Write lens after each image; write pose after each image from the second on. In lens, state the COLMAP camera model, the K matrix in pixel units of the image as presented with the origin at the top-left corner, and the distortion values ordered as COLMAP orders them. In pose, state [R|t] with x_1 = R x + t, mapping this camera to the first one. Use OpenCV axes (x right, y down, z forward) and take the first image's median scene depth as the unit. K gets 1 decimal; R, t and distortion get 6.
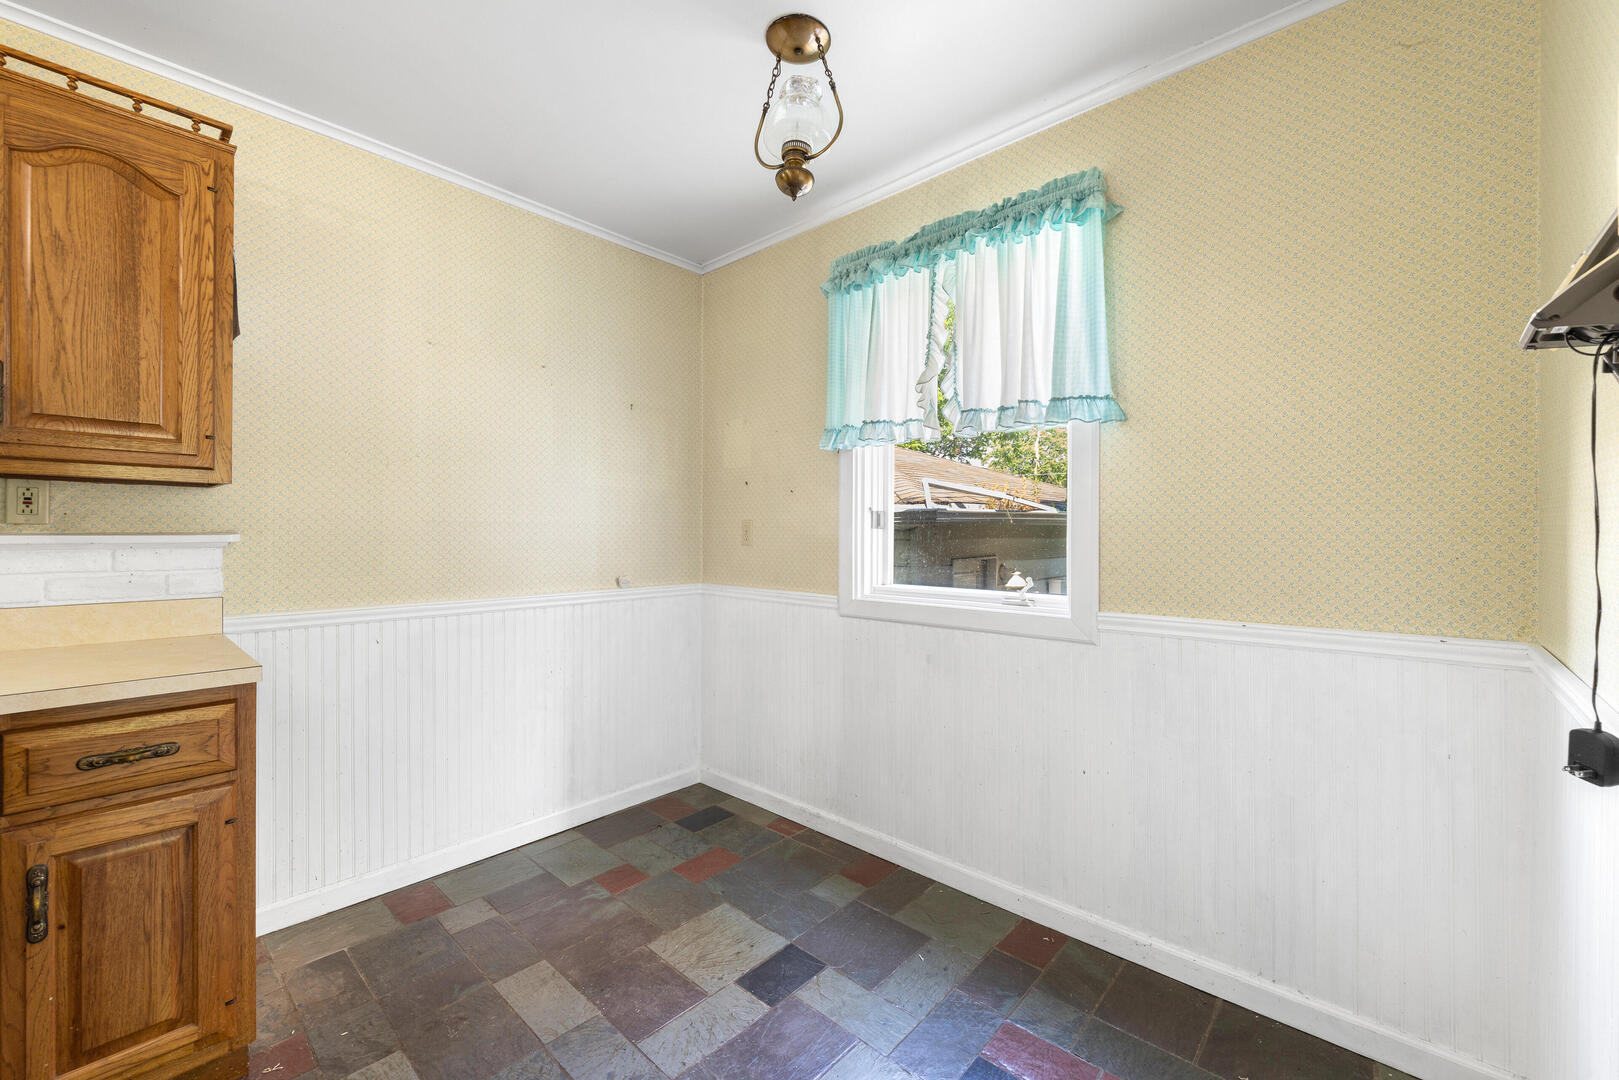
lens RADIAL K [[655.6, 0, 809.5], [0, 655.6, 537.8], [0, 0, 1]] dist [-0.000036, -0.000377]
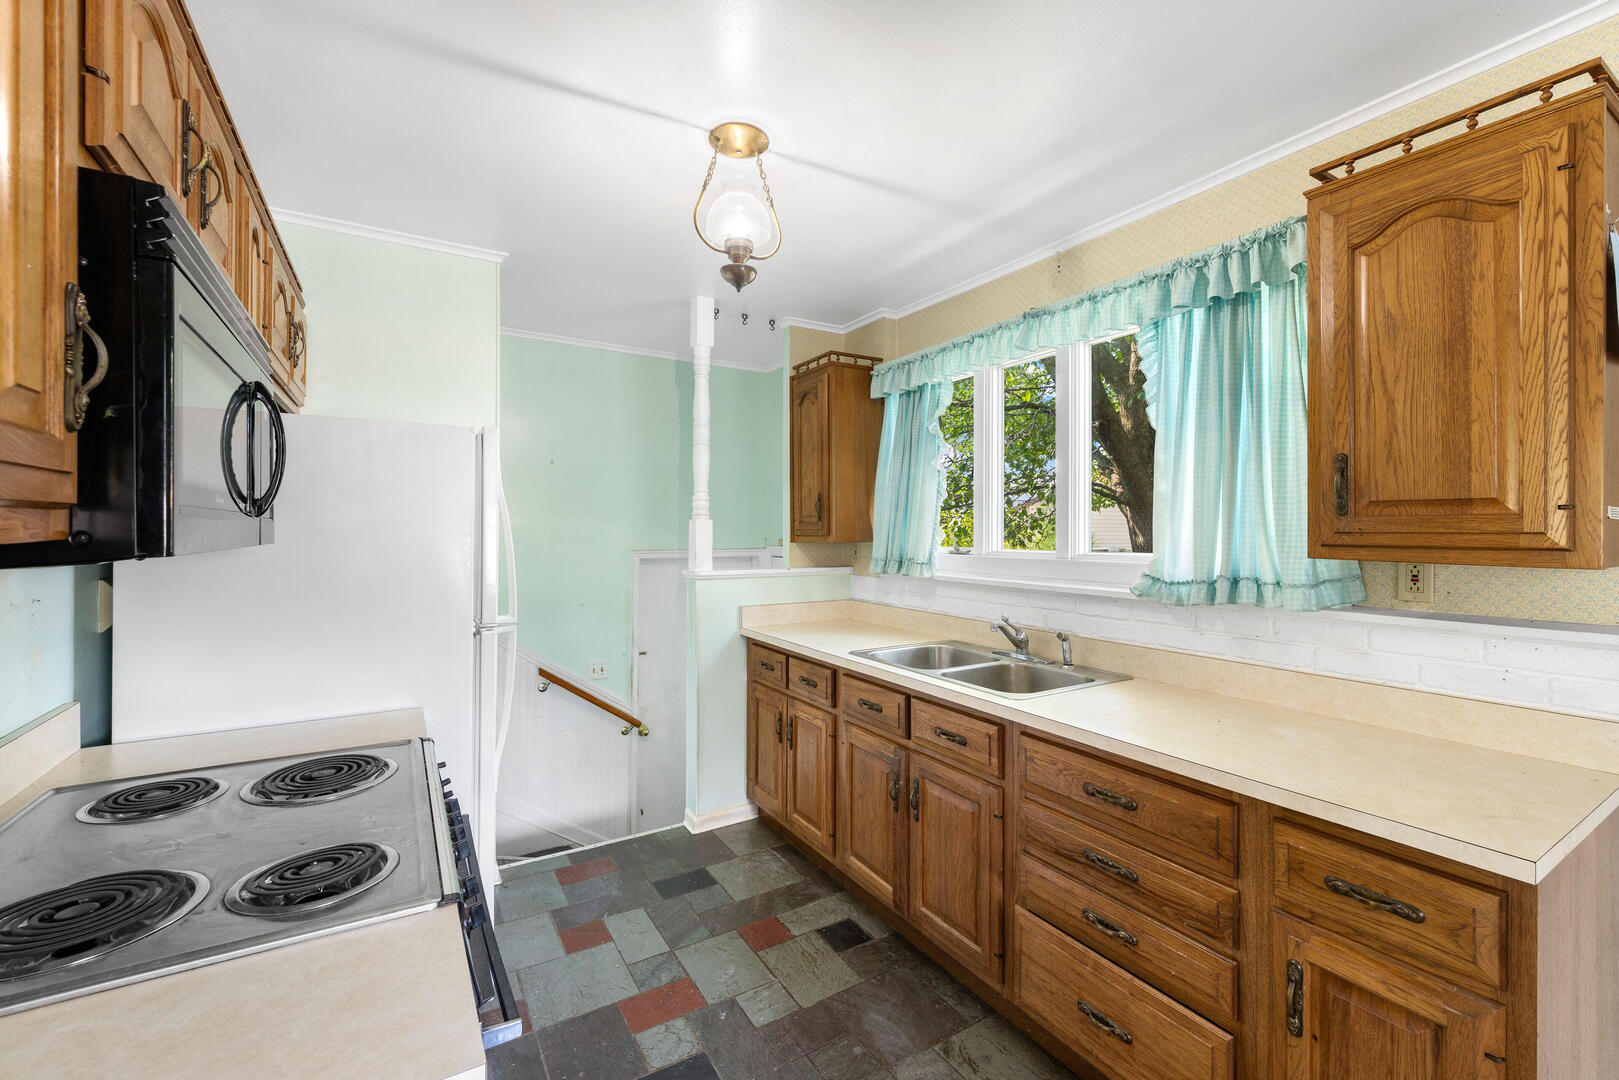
lens RADIAL K [[671.6, 0, 813.4], [0, 671.6, 526.9], [0, 0, 1]] dist [-0.000983, -0.001186]
pose [[-0.276197, -0.006816, -0.961077, 0.030360], [-0.006200, 0.999967, -0.005310, -0.118896], [0.961081, 0.004492, -0.276230, 0.393525]]
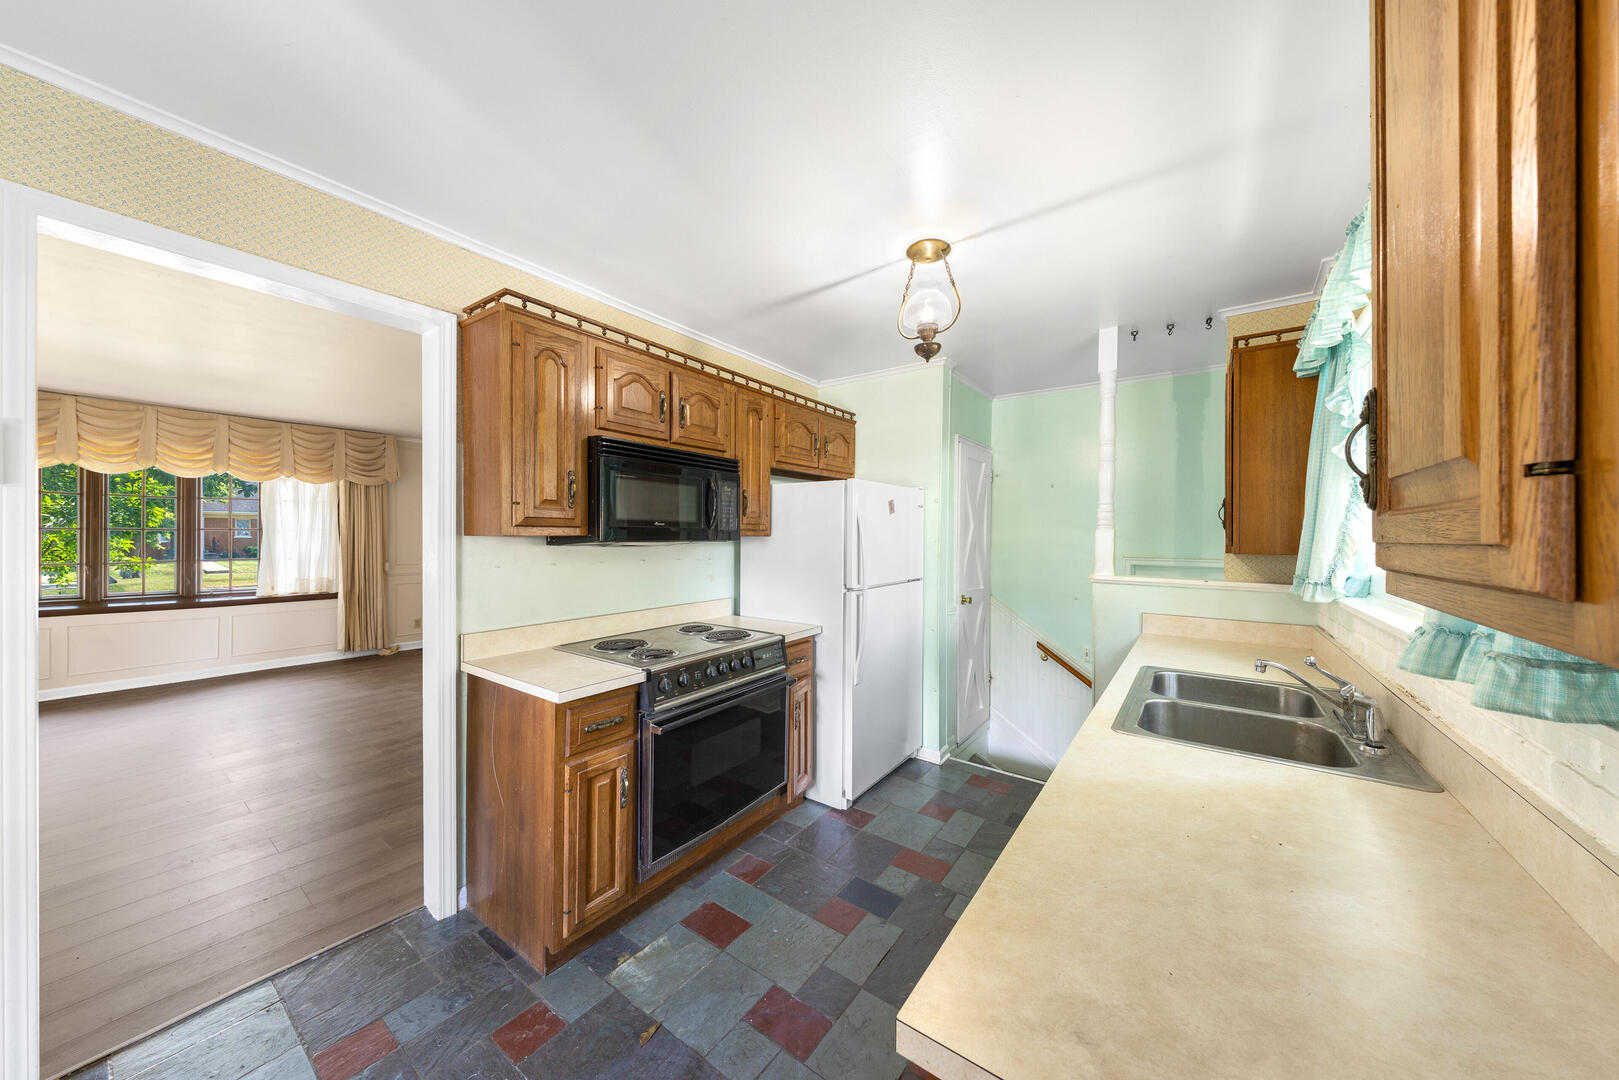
lens RADIAL K [[537.6, 0, 821.7], [0, 537.6, 538.2], [0, 0, 1]] dist [0.006003, -0.000141]
pose [[-0.991846, -0.011034, -0.126964, -0.608820], [-0.012219, 0.999889, 0.008562, -0.122174], [0.126855, 0.010043, -0.991870, 1.139771]]
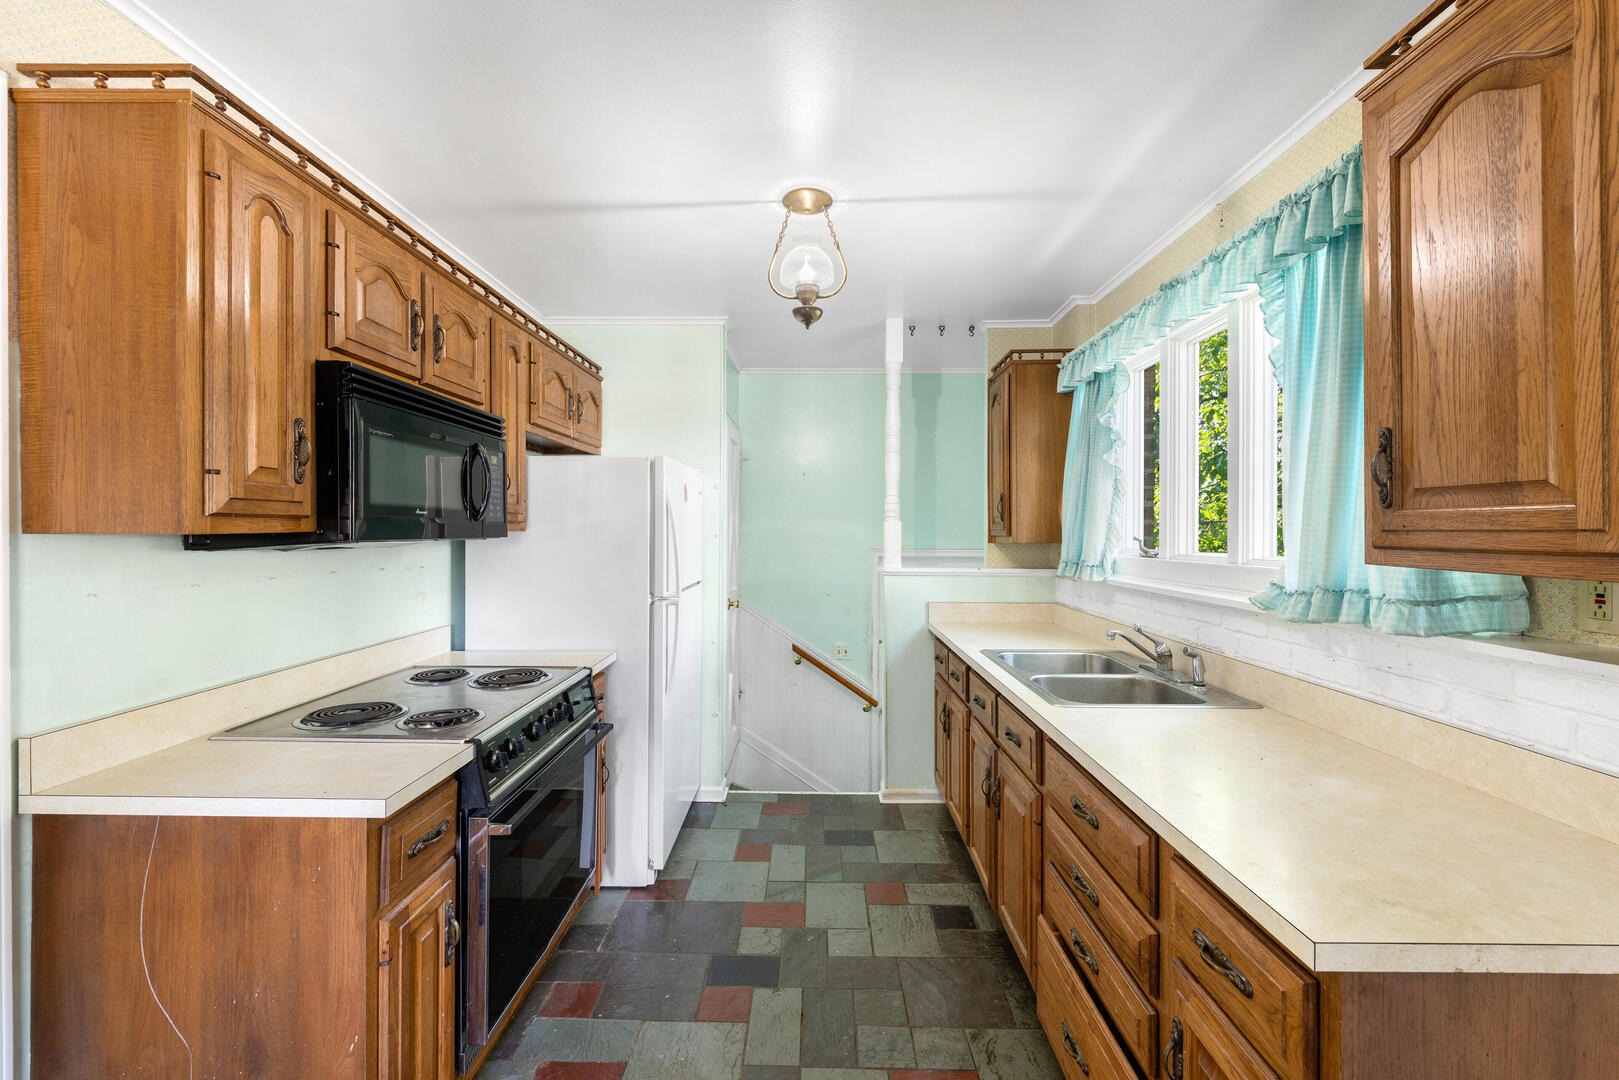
lens RADIAL K [[665.7, 0, 806.1], [0, 665.7, 530.8], [0, 0, 1]] dist [0.001015, -0.002156]
pose [[-0.749607, -0.004327, -0.661869, -0.132992], [-0.006830, 0.999976, 0.001198, -0.117244], [0.661848, 0.005419, -0.749618, 0.940999]]
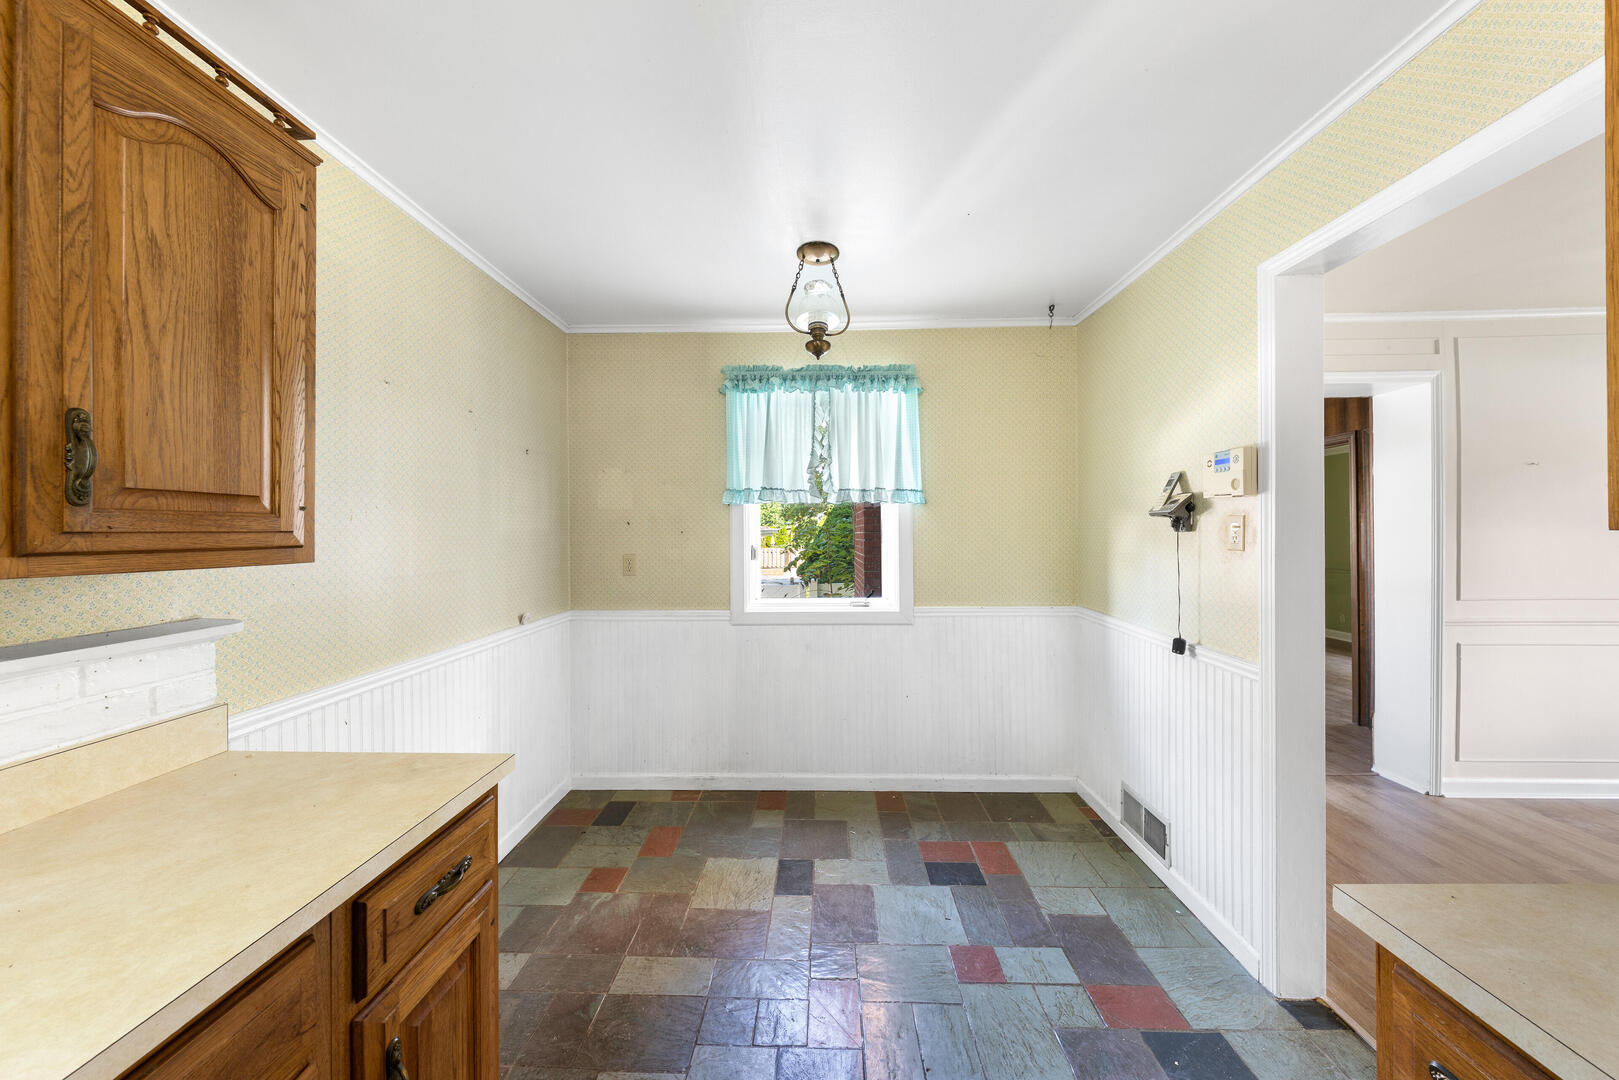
lens RADIAL K [[538.4, 0, 815.9], [0, 538.4, 531.3], [0, 0, 1]] dist [0.000845, -0.000192]
pose [[0.749315, -0.007975, 0.662166, -0.858601], [0.010200, 0.999948, 0.000501, -0.115577], [-0.662136, 0.006379, 0.749357, 0.066945]]
